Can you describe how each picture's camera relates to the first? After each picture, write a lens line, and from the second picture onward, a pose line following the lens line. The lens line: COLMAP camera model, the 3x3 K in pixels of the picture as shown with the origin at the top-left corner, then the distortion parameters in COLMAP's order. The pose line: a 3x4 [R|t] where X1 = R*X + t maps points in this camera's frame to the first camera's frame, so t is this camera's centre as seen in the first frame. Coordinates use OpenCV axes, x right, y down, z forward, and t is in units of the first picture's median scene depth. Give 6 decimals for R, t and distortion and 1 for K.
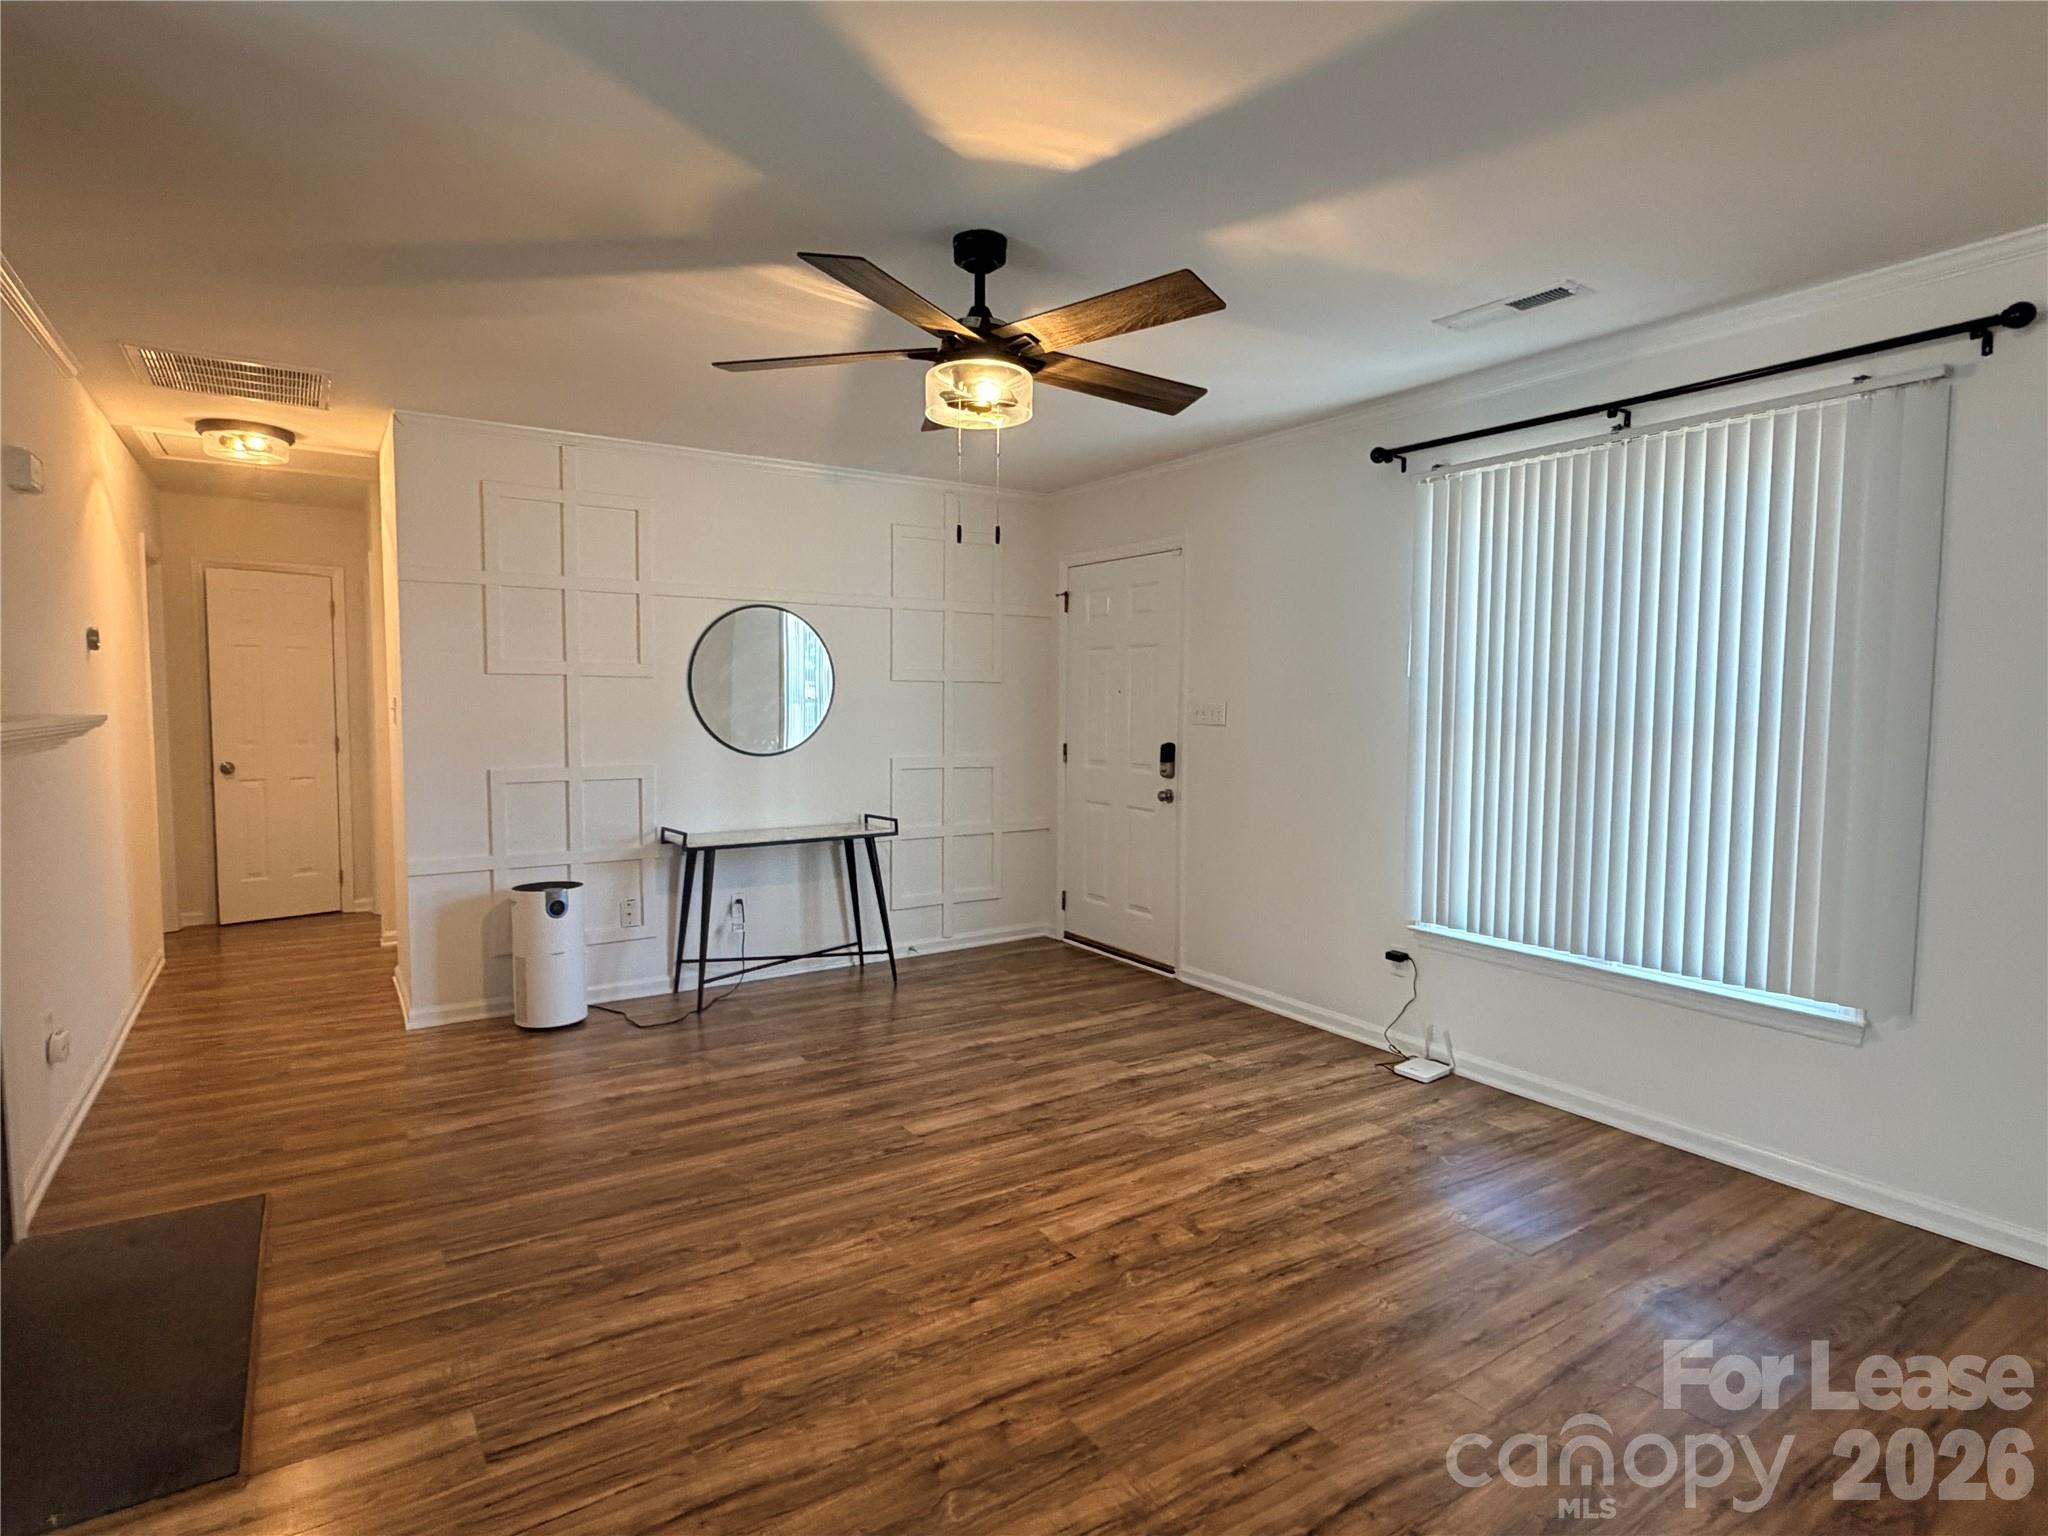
lens RADIAL K [[1087.0, 0, 1028.1], [0, 1087.0, 770.2], [0, 0, 1]] dist [0.002216, 0.002318]
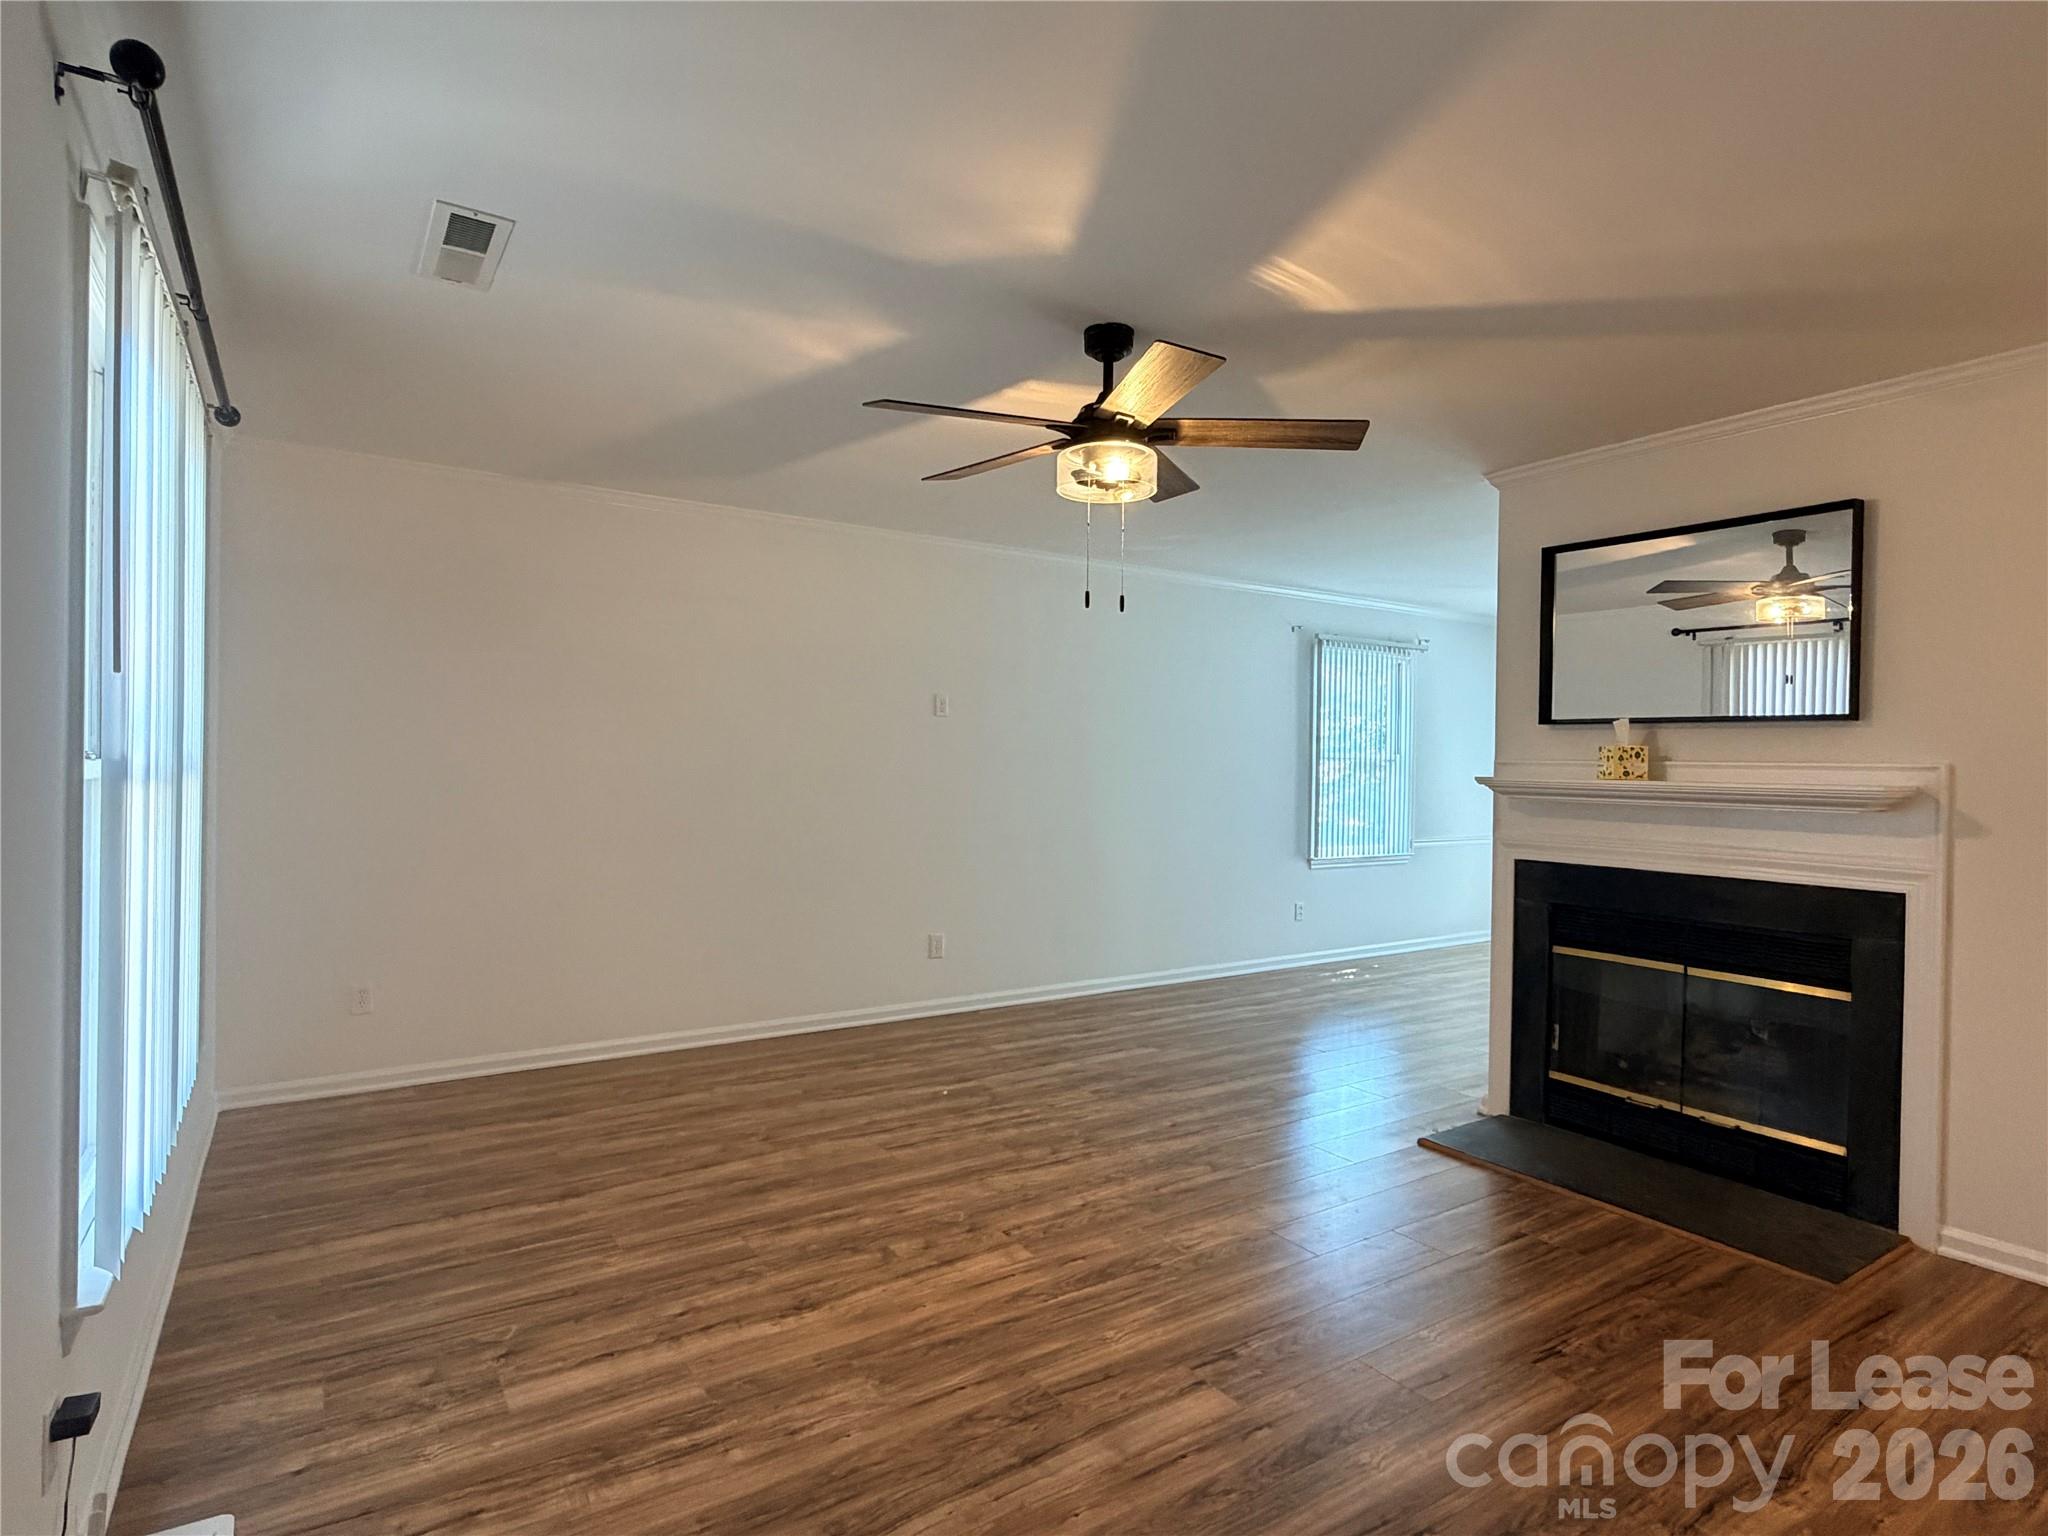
lens RADIAL K [[1087.0, 0, 1020.2], [0, 1087.0, 771.8], [0, 0, 1]] dist [0.002216, 0.002318]
pose [[-0.999736, -0.021796, 0.007203, 0.022937], [-0.021192, 0.996930, 0.075373, -0.112227], [-0.008824, 0.075200, -0.997129, 1.802636]]
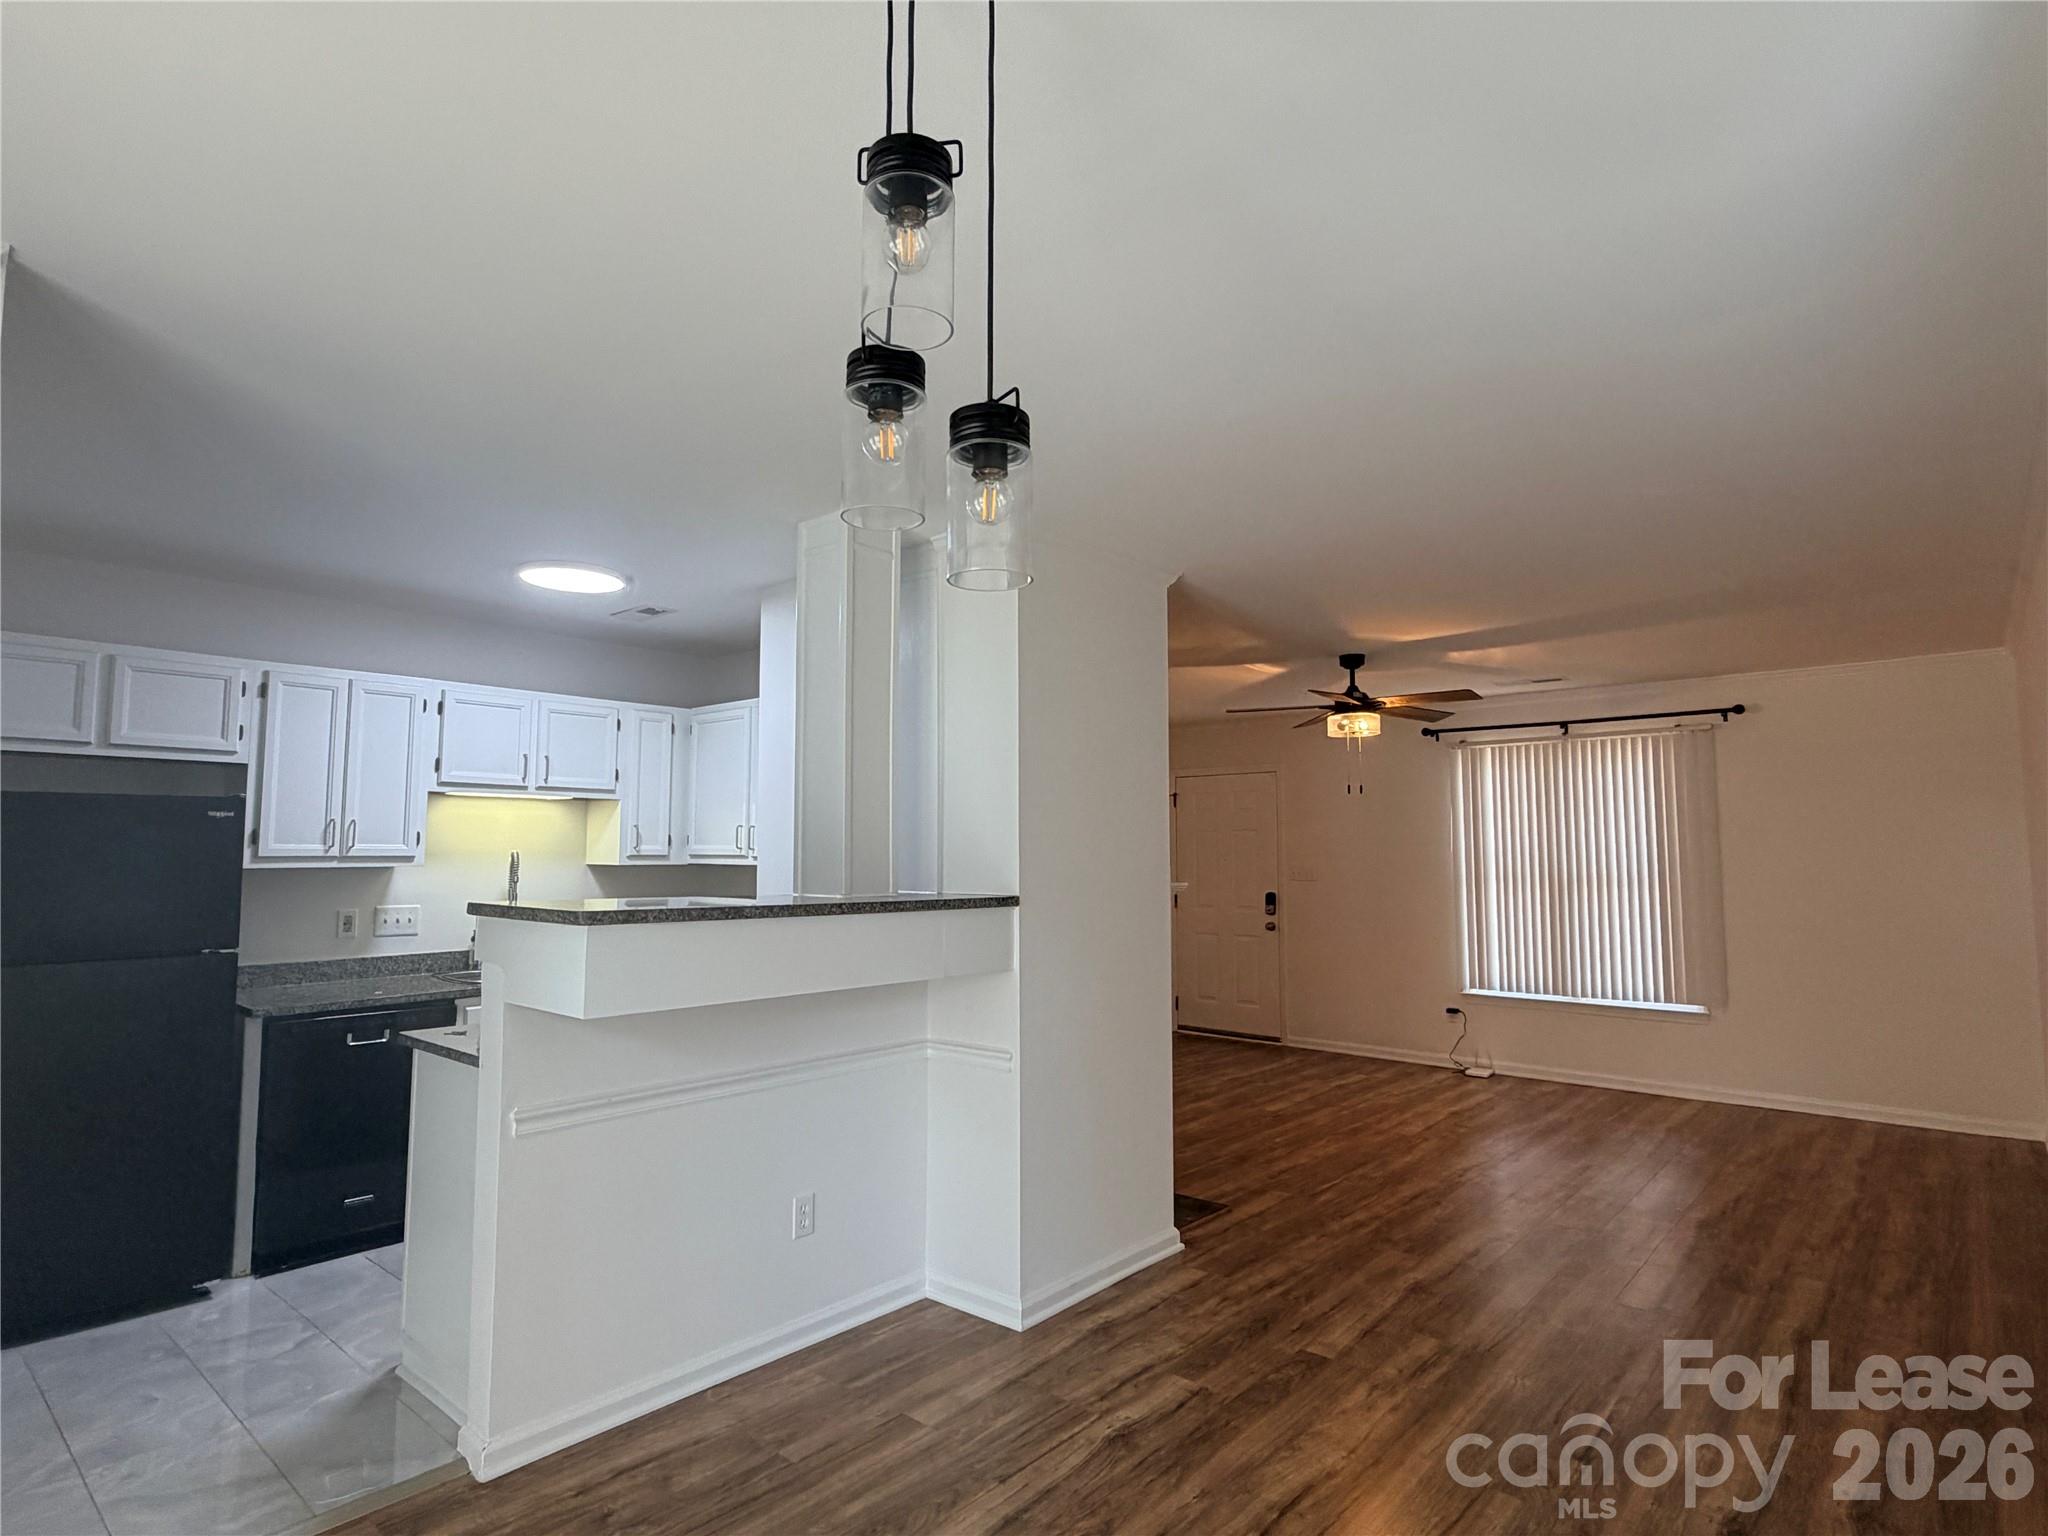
lens RADIAL K [[1087.0, 0, 1020.4], [0, 1087.0, 768.5], [0, 0, 1]] dist [0.002216, 0.002318]
pose [[0.964998, 0.015599, 0.261794, -1.056546], [0.023331, 0.989166, -0.144937, 0.028209], [-0.261219, 0.145972, 0.954179, -0.733985]]
